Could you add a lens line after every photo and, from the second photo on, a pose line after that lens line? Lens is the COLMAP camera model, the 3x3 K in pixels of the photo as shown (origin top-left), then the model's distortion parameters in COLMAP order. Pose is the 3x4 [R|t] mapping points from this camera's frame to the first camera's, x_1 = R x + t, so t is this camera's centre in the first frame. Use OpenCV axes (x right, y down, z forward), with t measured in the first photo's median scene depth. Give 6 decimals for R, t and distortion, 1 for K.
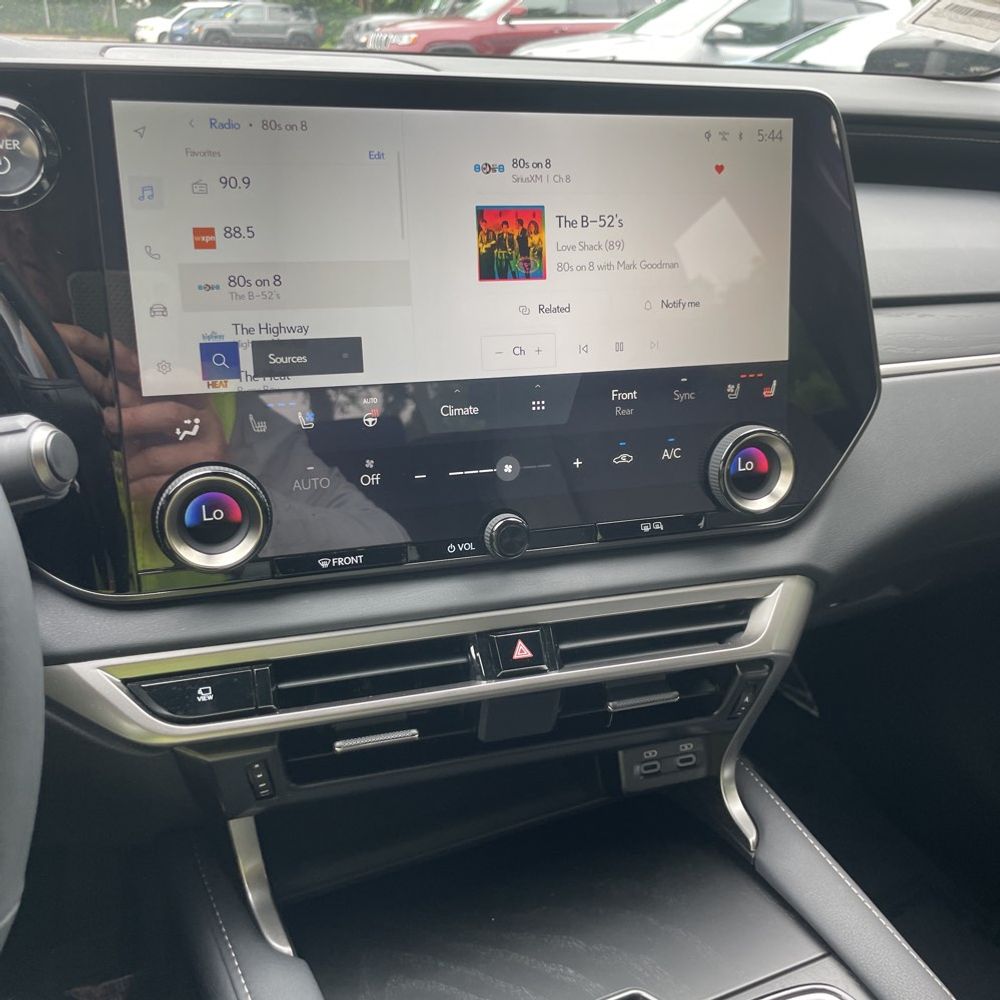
lens RADIAL K [[987.1, 0, 502.3], [0, 987.1, 485.0], [0, 0, 1]] dist [0.120010, -0.174824]
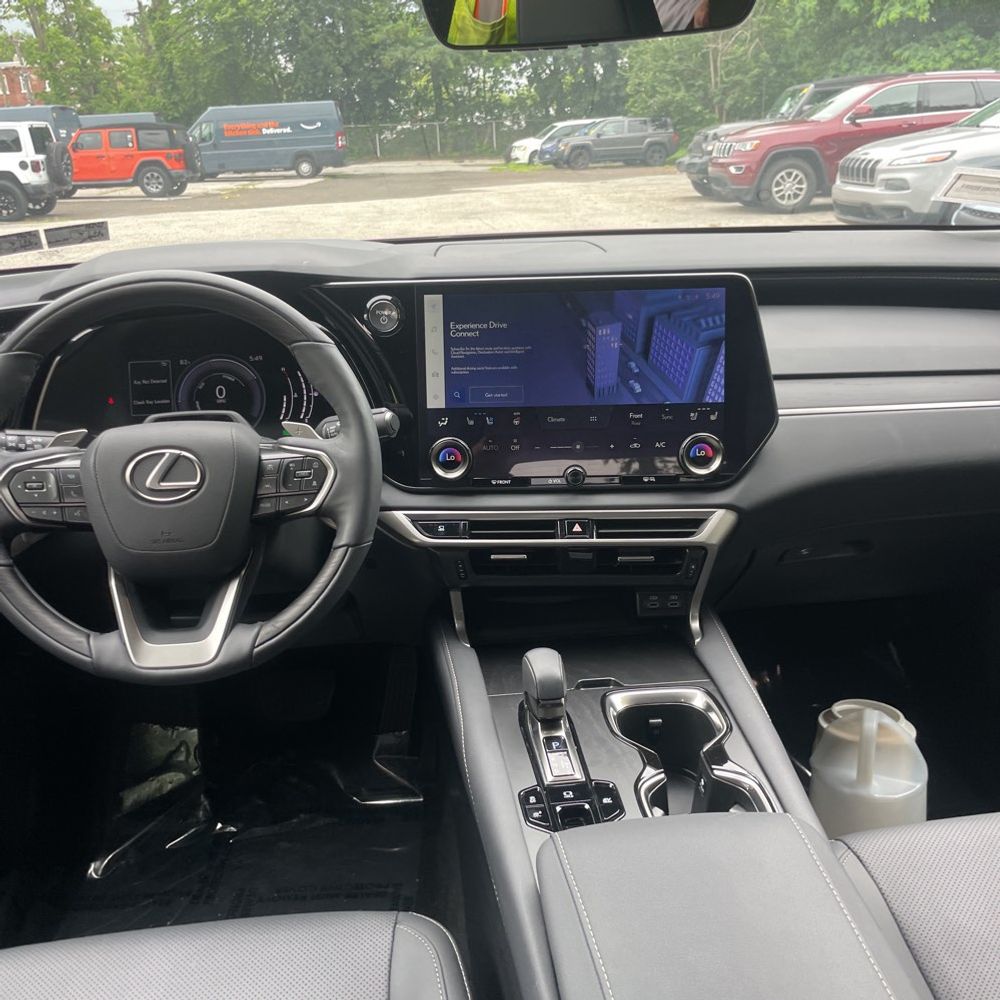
lens RADIAL K [[1027.7, 0, 497.7], [0, 1027.7, 506.7], [0, 0, 1]] dist [0.084594, -0.116842]
pose [[0.940929, 0.048429, -0.335122, 0.575138], [-0.072886, 0.995486, -0.060784, 0.252654], [0.330666, 0.081619, 0.940212, -1.133967]]
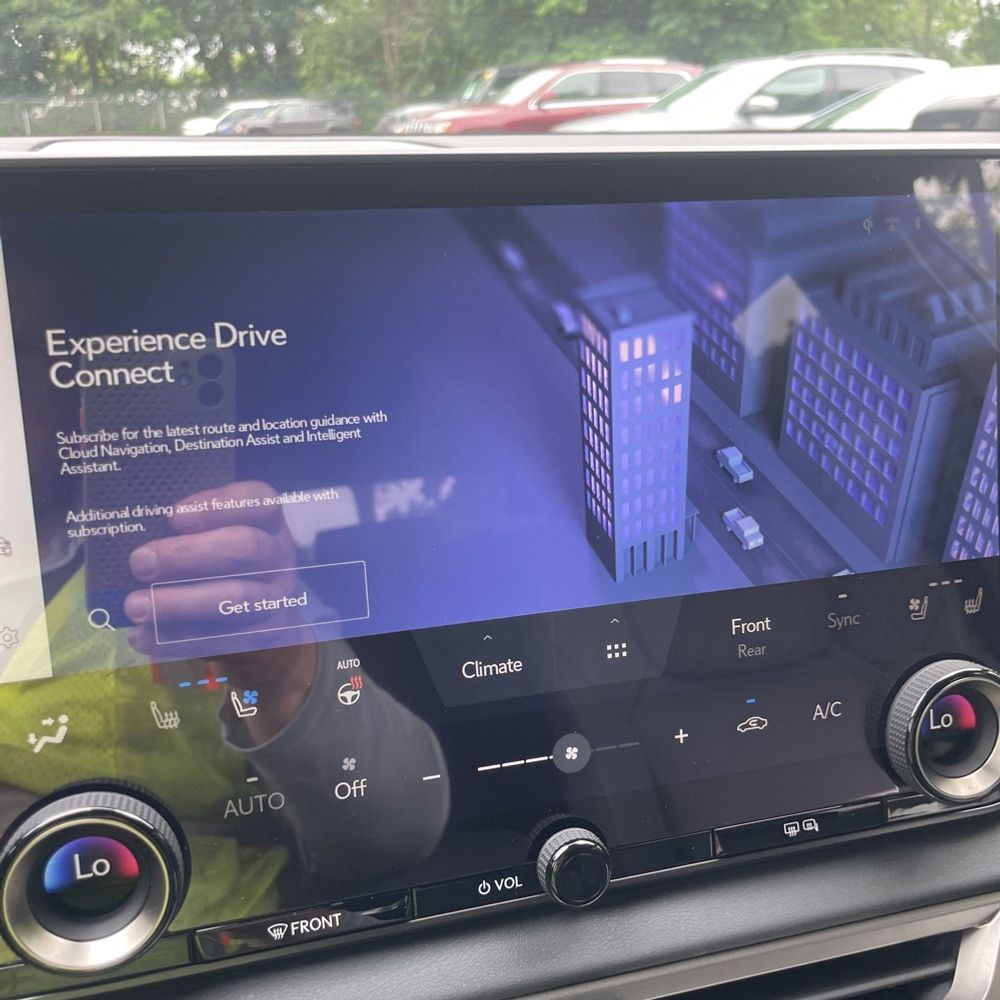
lens RADIAL K [[983.0, 0, 487.9], [0, 983.0, 496.8], [0, 0, 1]] dist [0.055757, -0.022810]
pose [[0.998023, -0.026843, -0.056836, -0.006889], [0.023449, 0.997949, -0.059570, -0.134263], [0.058319, 0.058119, 0.996605, 0.339512]]
